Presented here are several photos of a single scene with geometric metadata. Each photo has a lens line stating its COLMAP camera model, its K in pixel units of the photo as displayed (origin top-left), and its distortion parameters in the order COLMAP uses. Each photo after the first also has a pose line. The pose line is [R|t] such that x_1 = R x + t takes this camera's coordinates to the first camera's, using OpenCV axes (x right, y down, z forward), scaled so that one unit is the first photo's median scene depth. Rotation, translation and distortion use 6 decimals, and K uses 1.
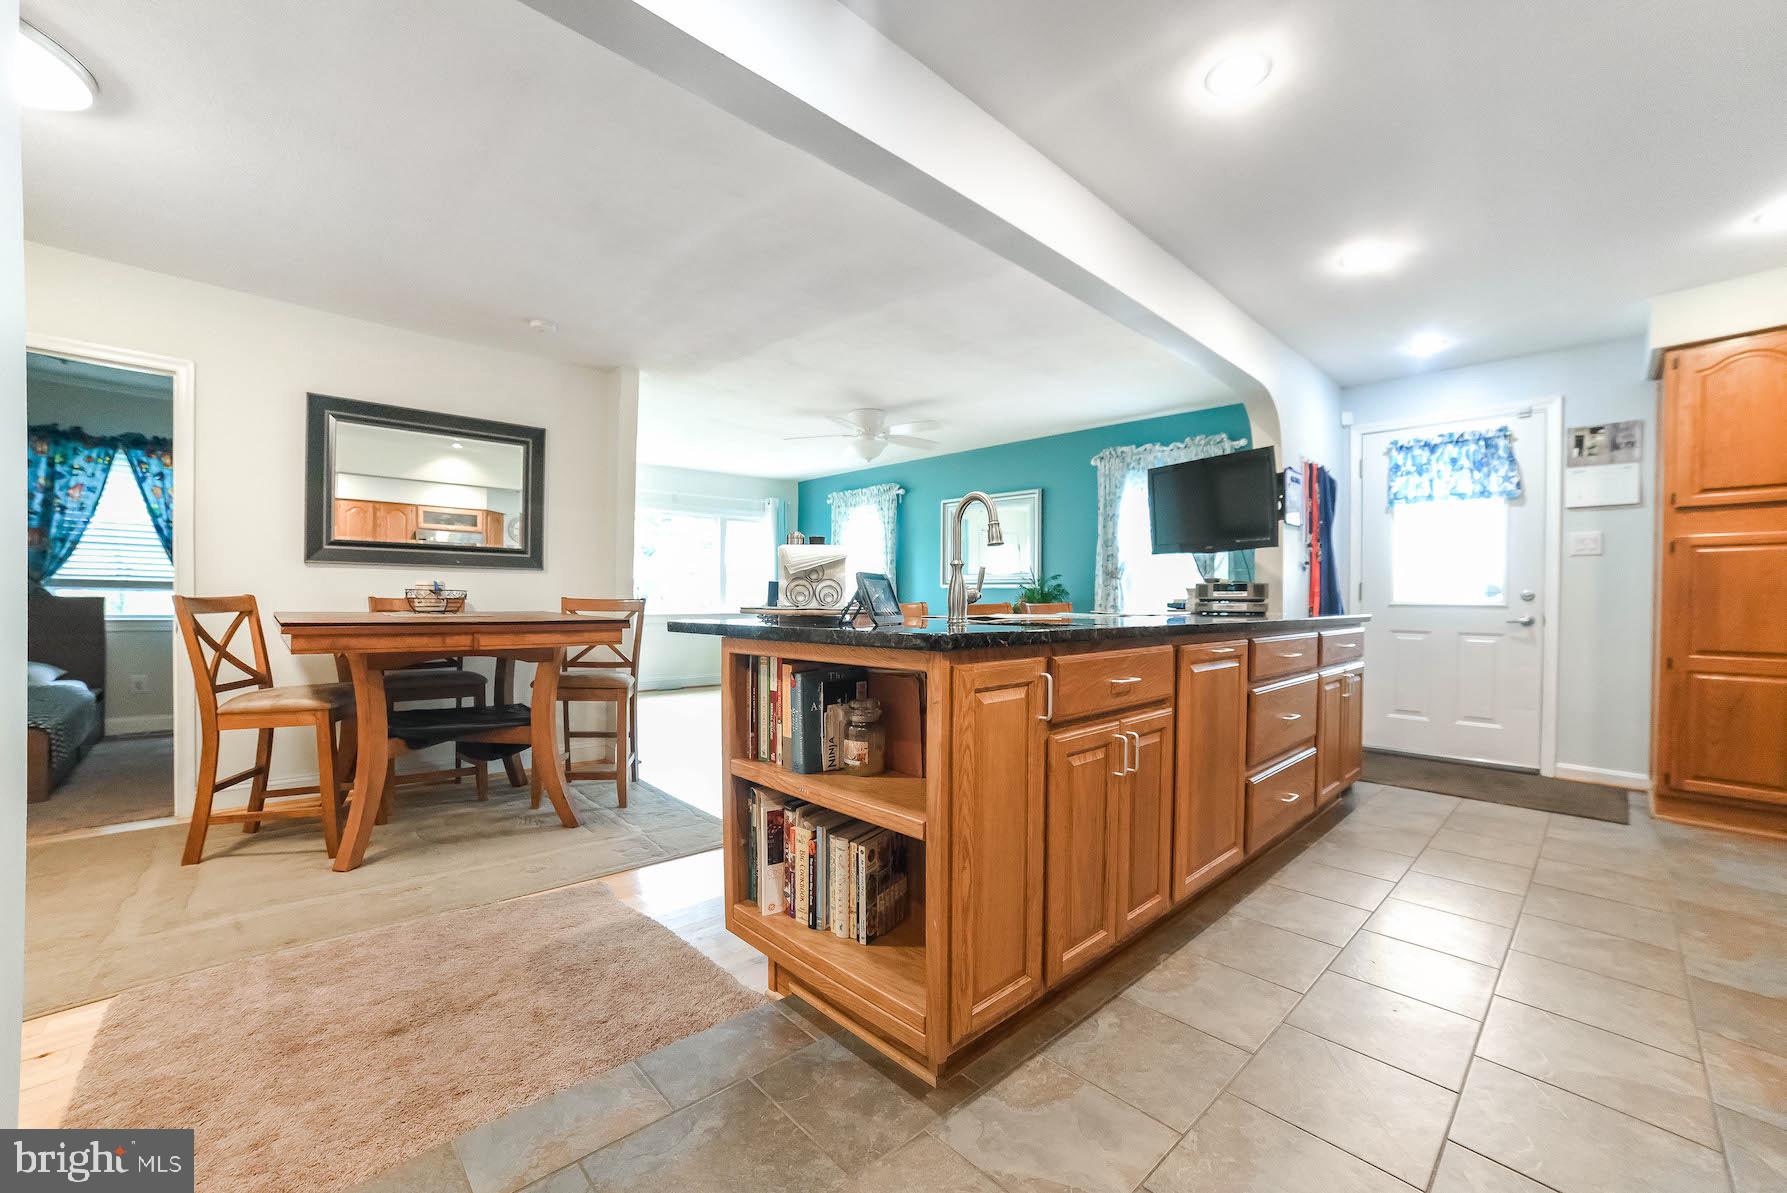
lens RADIAL K [[730.2, 0, 902.0], [0, 730.2, 611.6], [0, 0, 1]] dist [-0.097883, 0.041267]
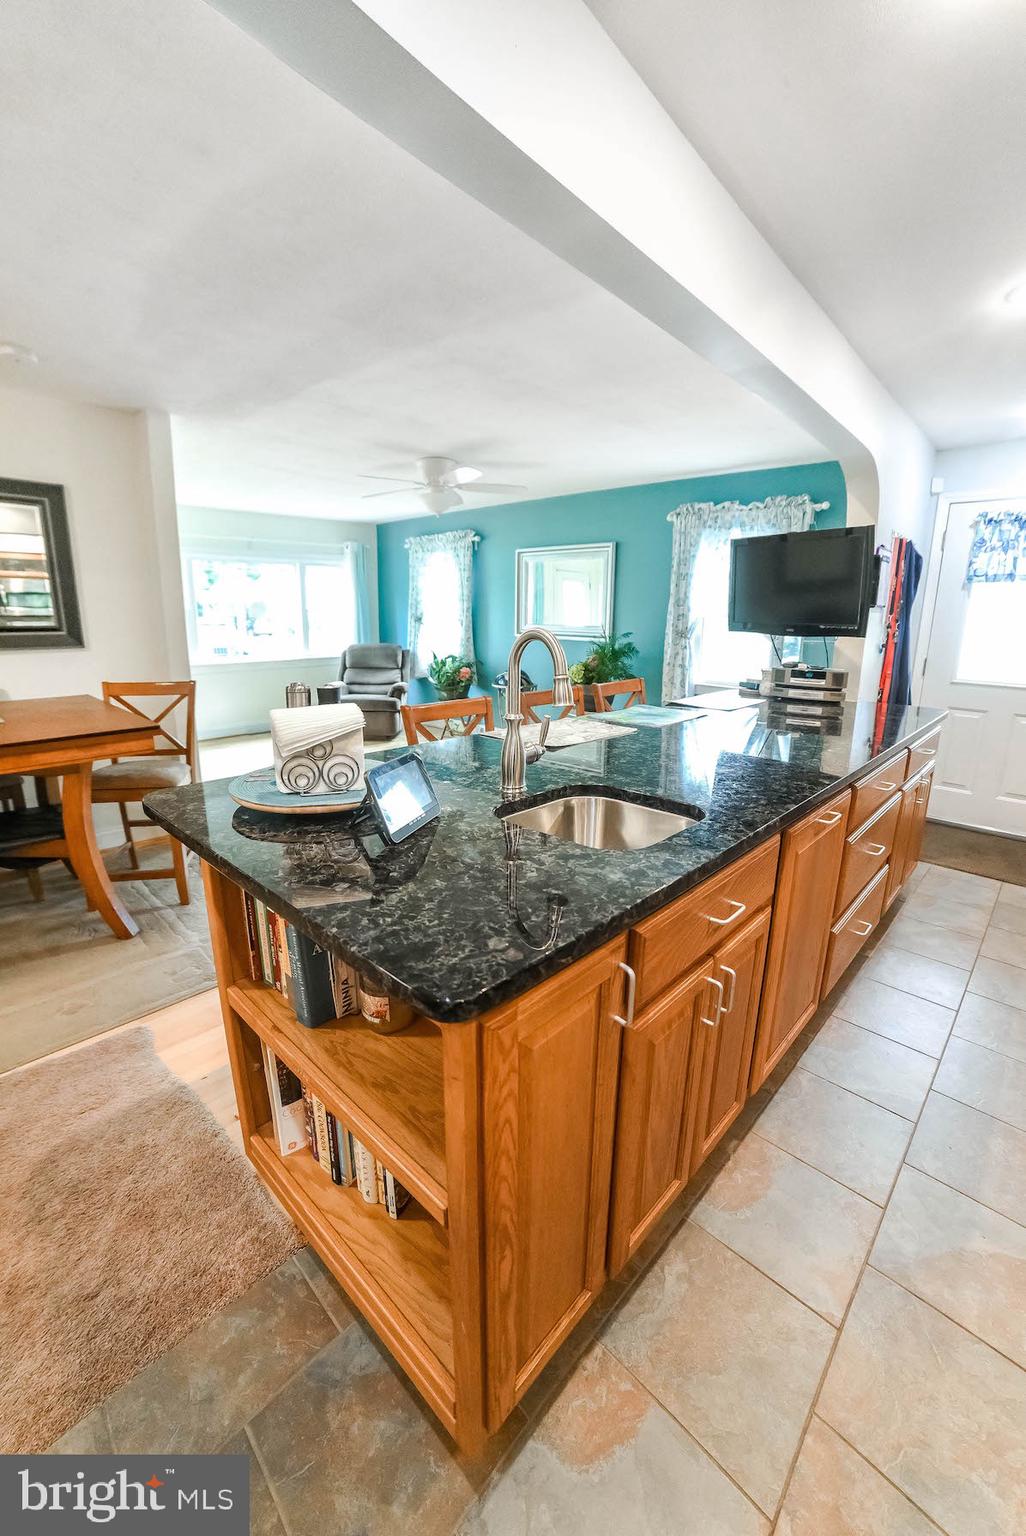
lens RADIAL K [[627.7, 0, 522.9], [0, 627.7, 776.8], [0, 0, 1]] dist [-0.097883, 0.041267]
pose [[0.998410, -0.005575, 0.056099, 0.025514], [-0.007555, 0.972894, 0.231129, -0.085129], [-0.055867, -0.231186, 0.971304, 0.178586]]
